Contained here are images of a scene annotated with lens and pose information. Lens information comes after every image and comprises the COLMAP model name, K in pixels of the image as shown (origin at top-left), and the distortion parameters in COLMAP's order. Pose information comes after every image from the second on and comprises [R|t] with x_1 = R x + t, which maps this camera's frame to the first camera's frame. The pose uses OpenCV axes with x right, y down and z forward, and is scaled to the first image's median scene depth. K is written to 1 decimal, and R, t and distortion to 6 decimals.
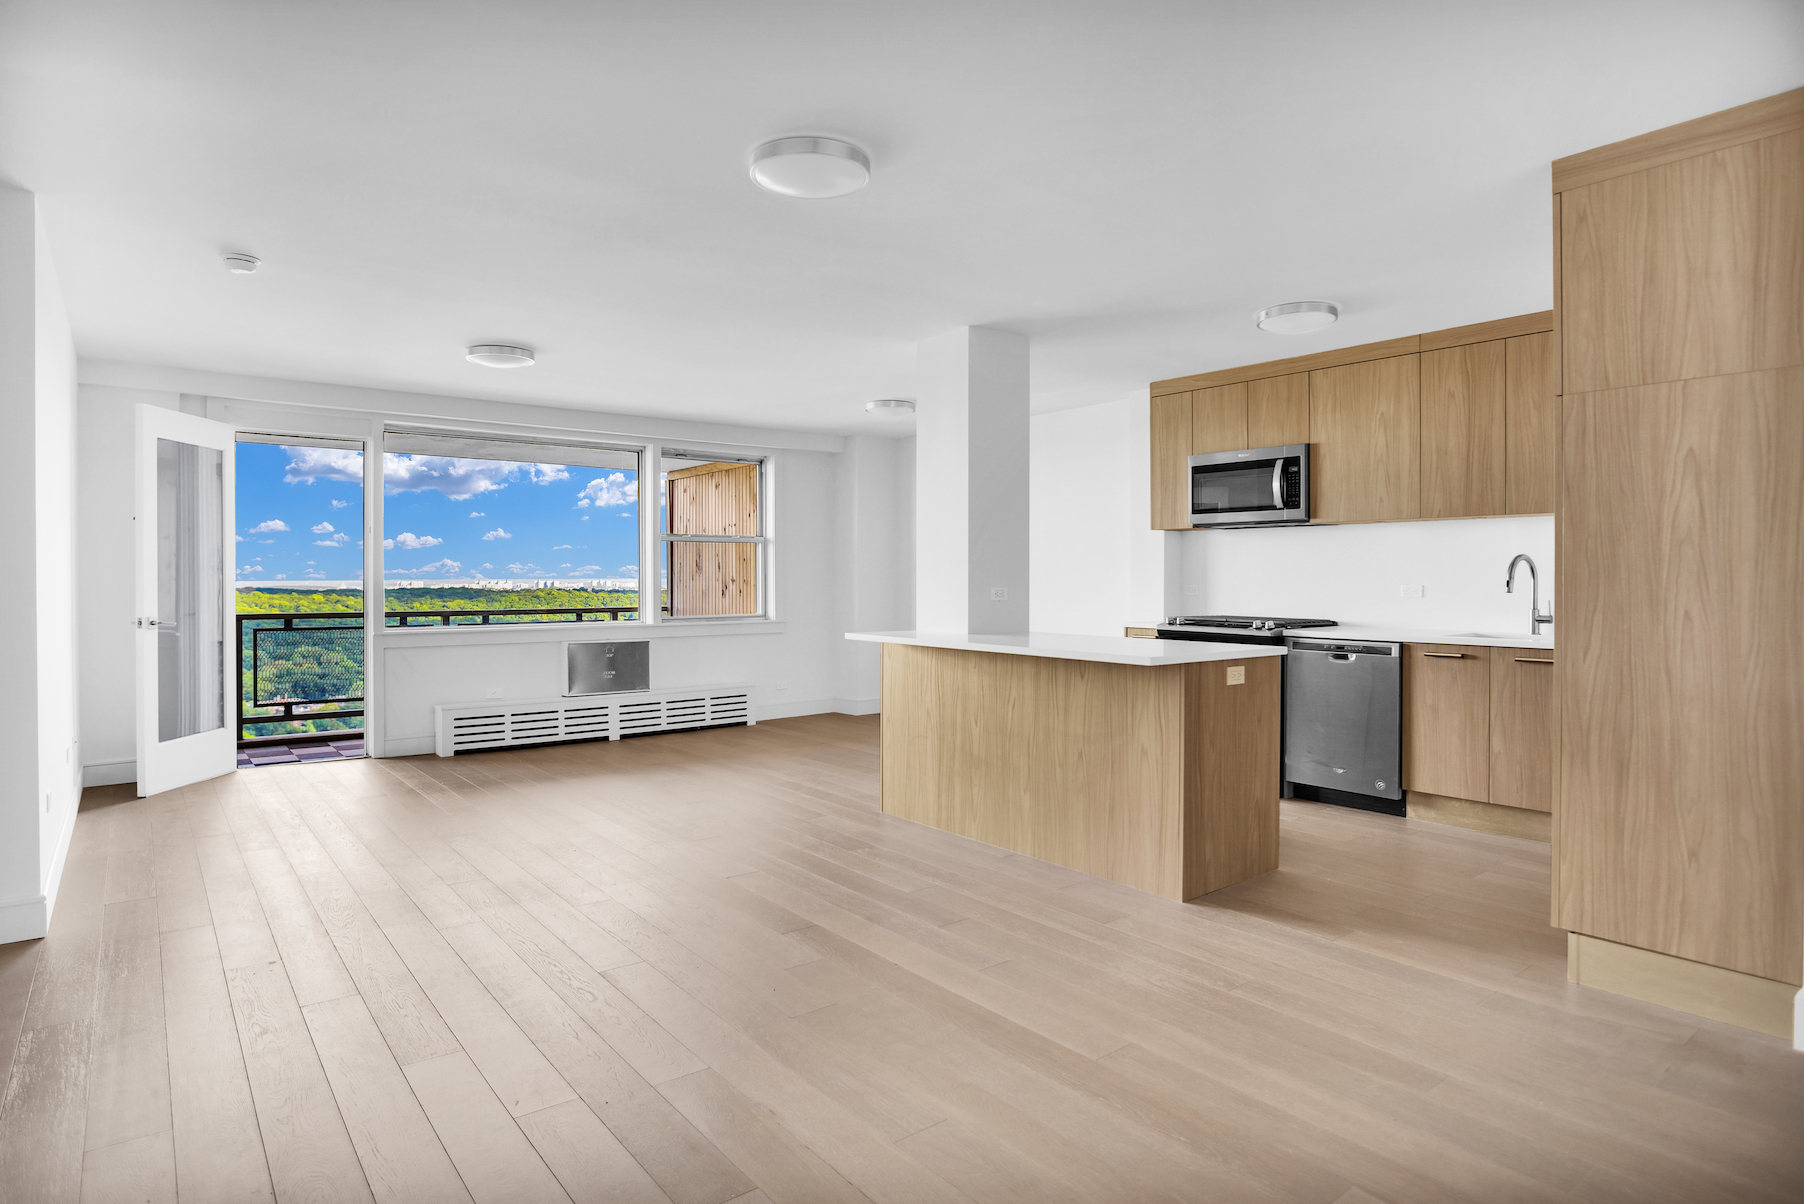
lens RADIAL K [[999.8, 0, 902.0], [0, 999.8, 602.0], [0, 0, 1]] dist [-0.001428, -0.000276]
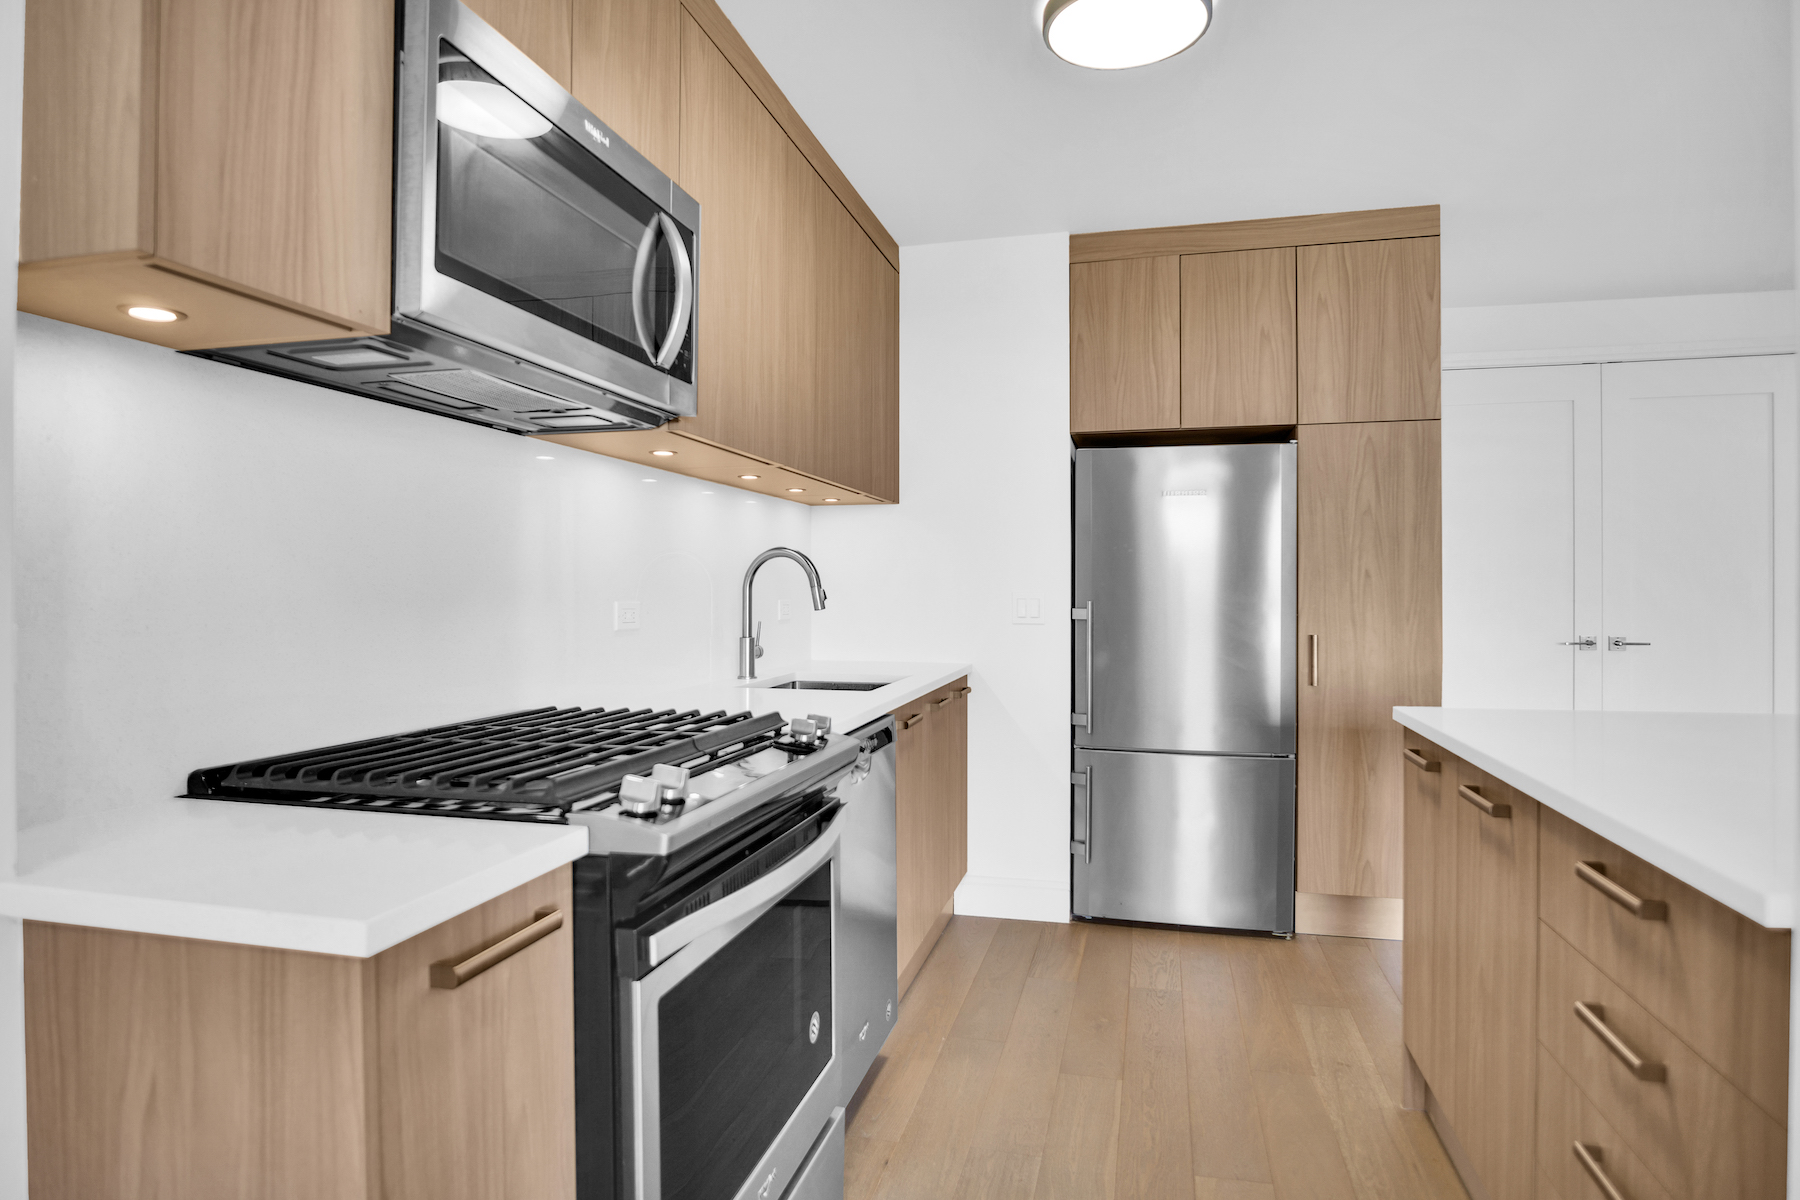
lens RADIAL K [[996.5, 0, 904.9], [0, 996.5, 589.0], [0, 0, 1]] dist [-0.013961, 0.000629]
pose [[-0.610504, -0.003398, 0.792006, 0.155679], [0.020287, 0.999596, 0.019927, -0.054204], [-0.791754, 0.028233, -0.610188, 2.193493]]
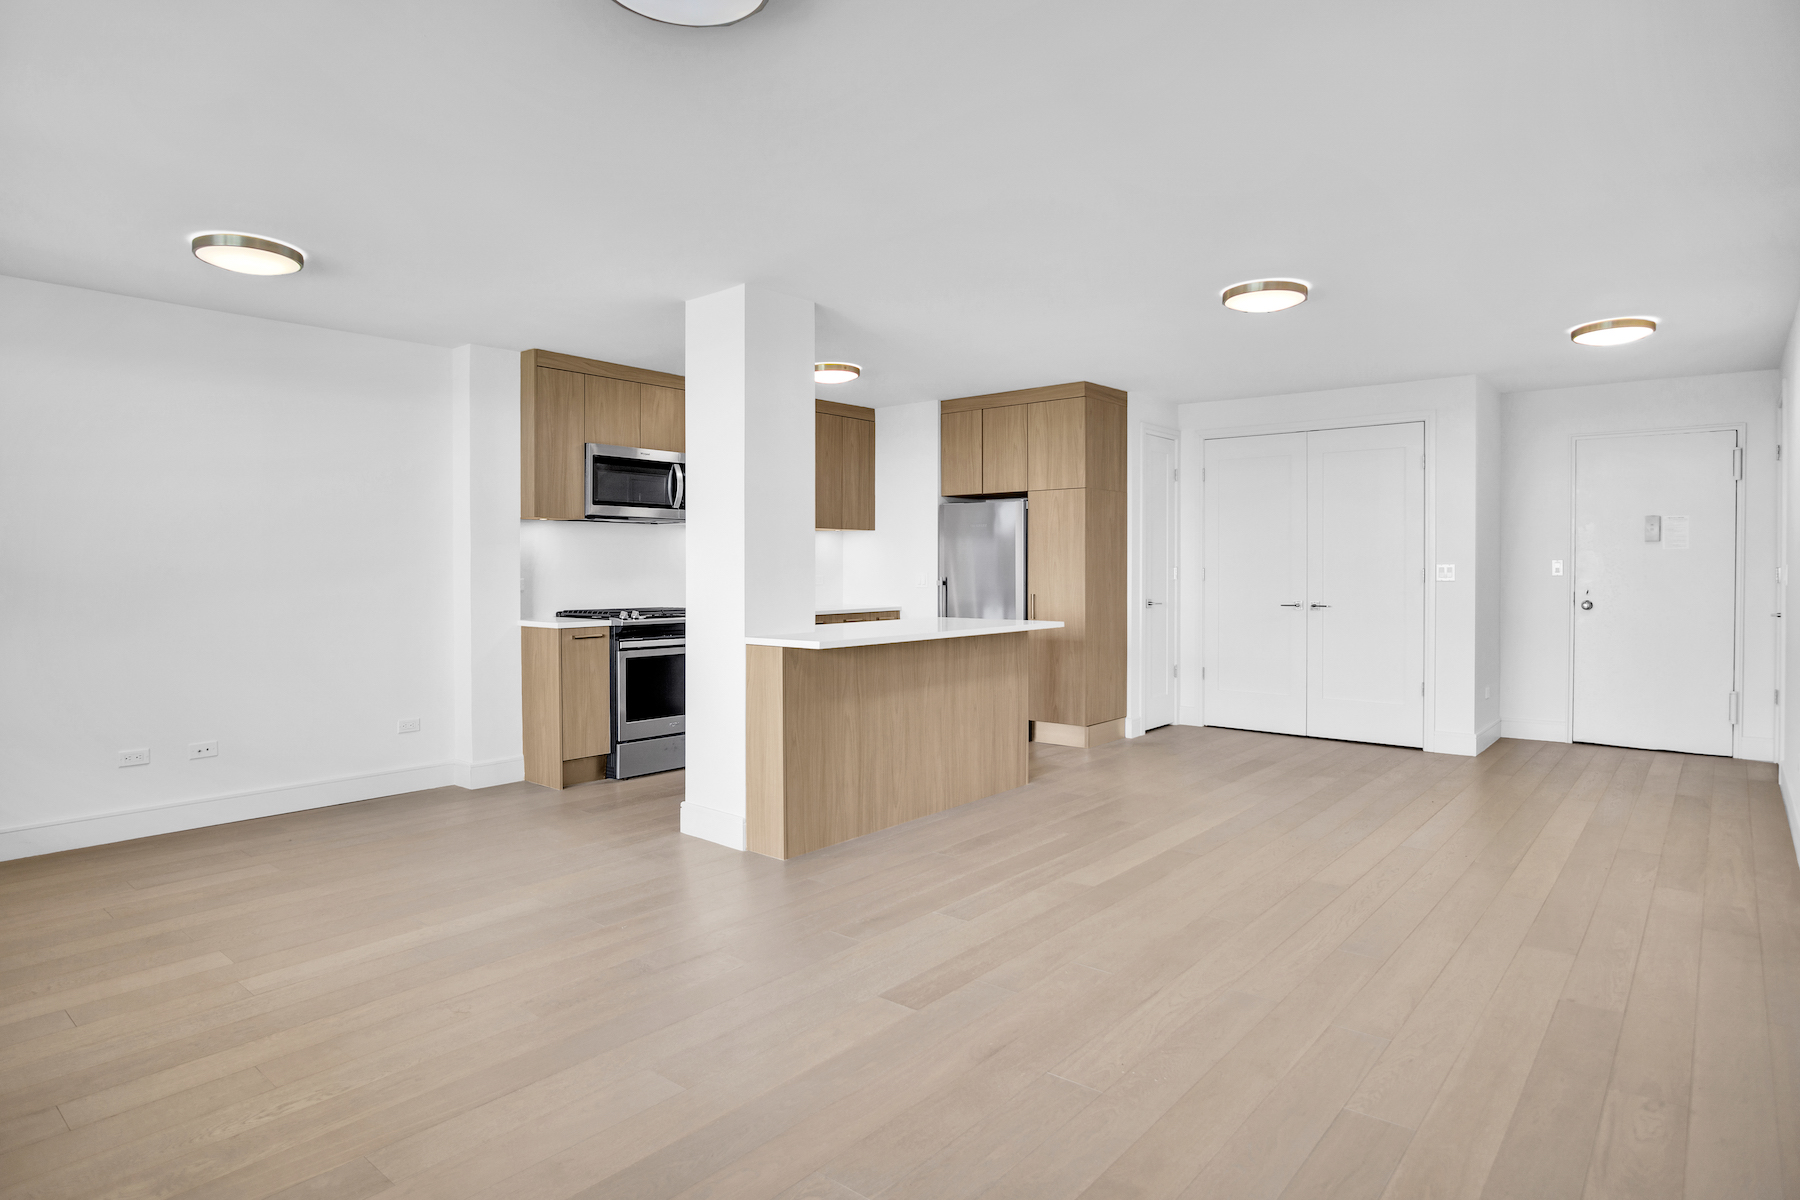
lens RADIAL K [[1026.8, 0, 924.8], [0, 1026.8, 577.4], [0, 0, 1]] dist [-0.000967, 0.000103]
pose [[-0.218128, -0.010287, 0.975866, -1.533941], [0.026300, 0.999519, 0.016415, -0.055408], [-0.975566, 0.029245, -0.217753, 1.895620]]
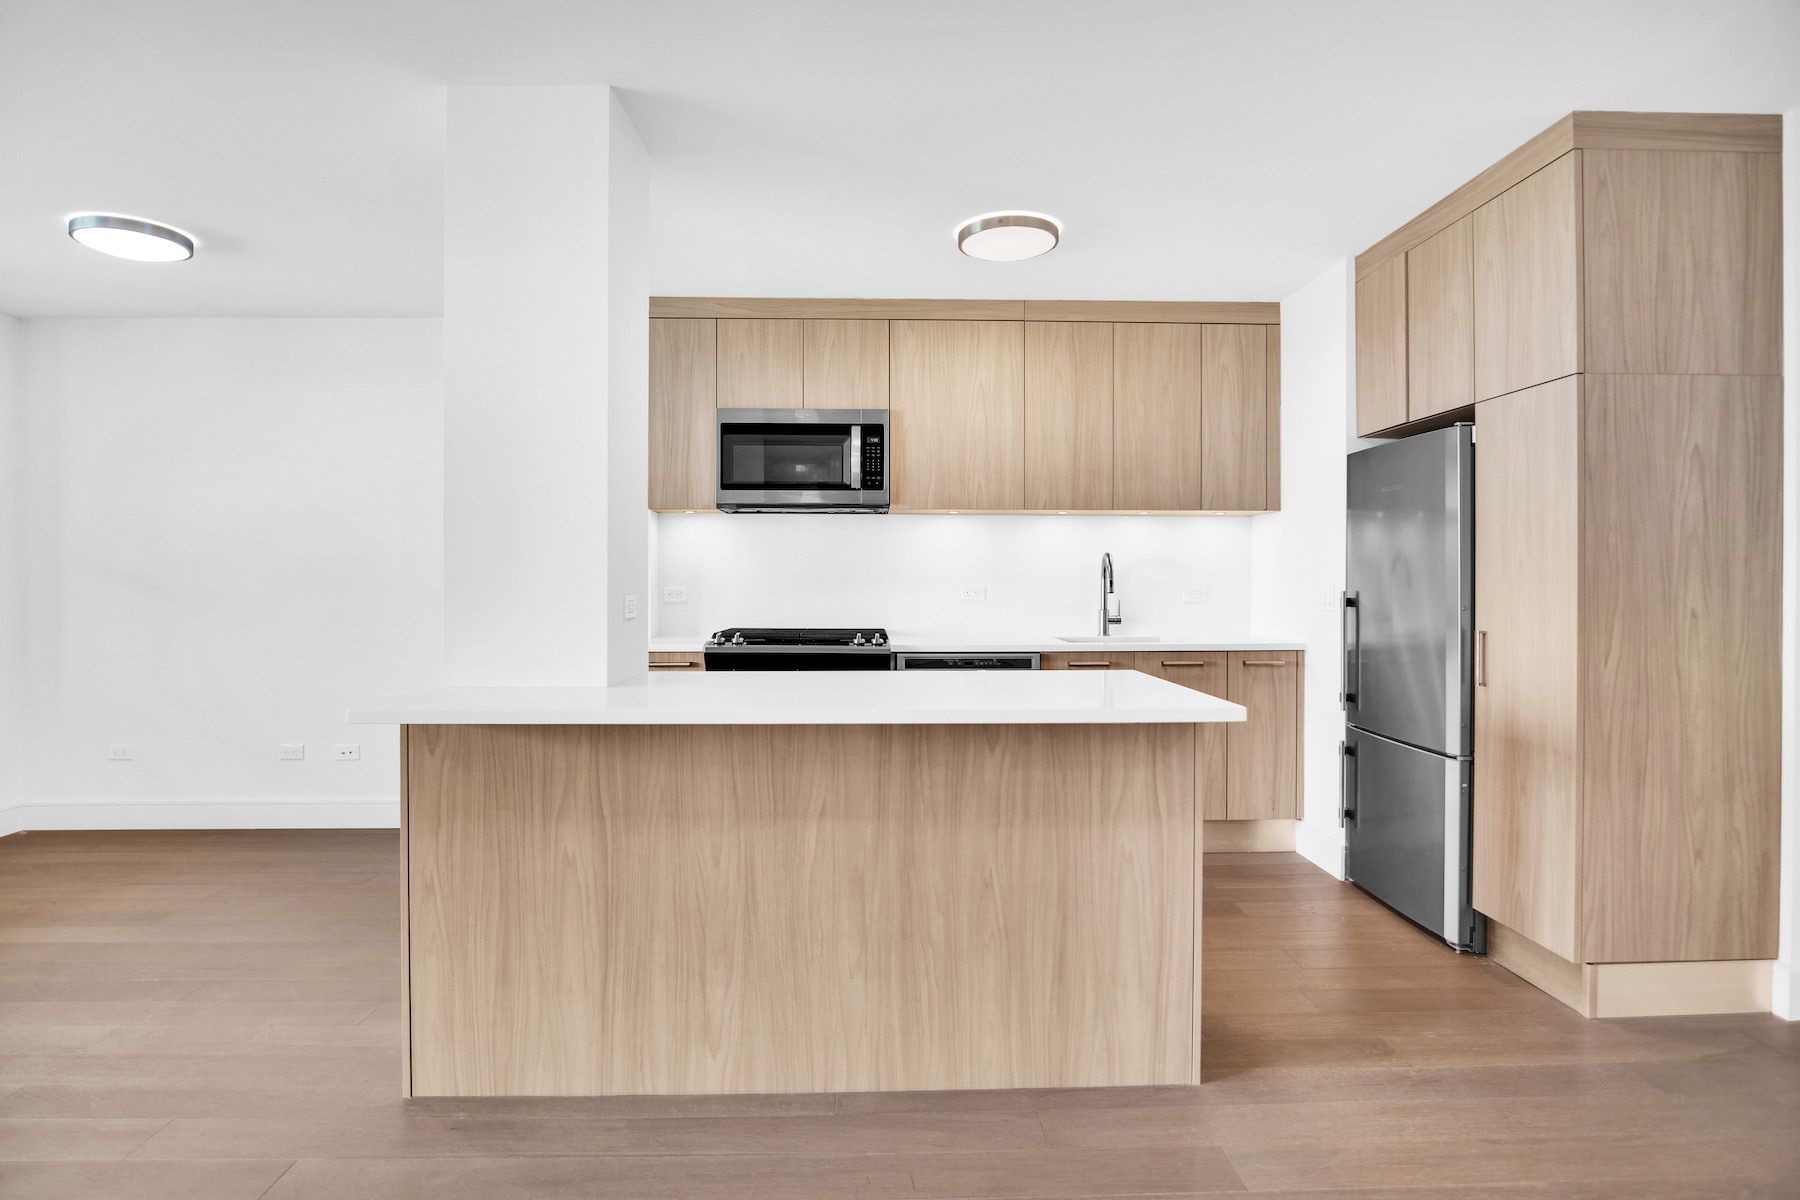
lens RADIAL K [[996.5, 0, 904.9], [0, 996.5, 589.0], [0, 0, 1]] dist [-0.013961, 0.000629]
pose [[0.596507, -0.009644, 0.802550, -0.432469], [0.021606, 0.999758, -0.004045, -0.022003], [-0.802317, 0.019753, 0.596571, 0.978145]]
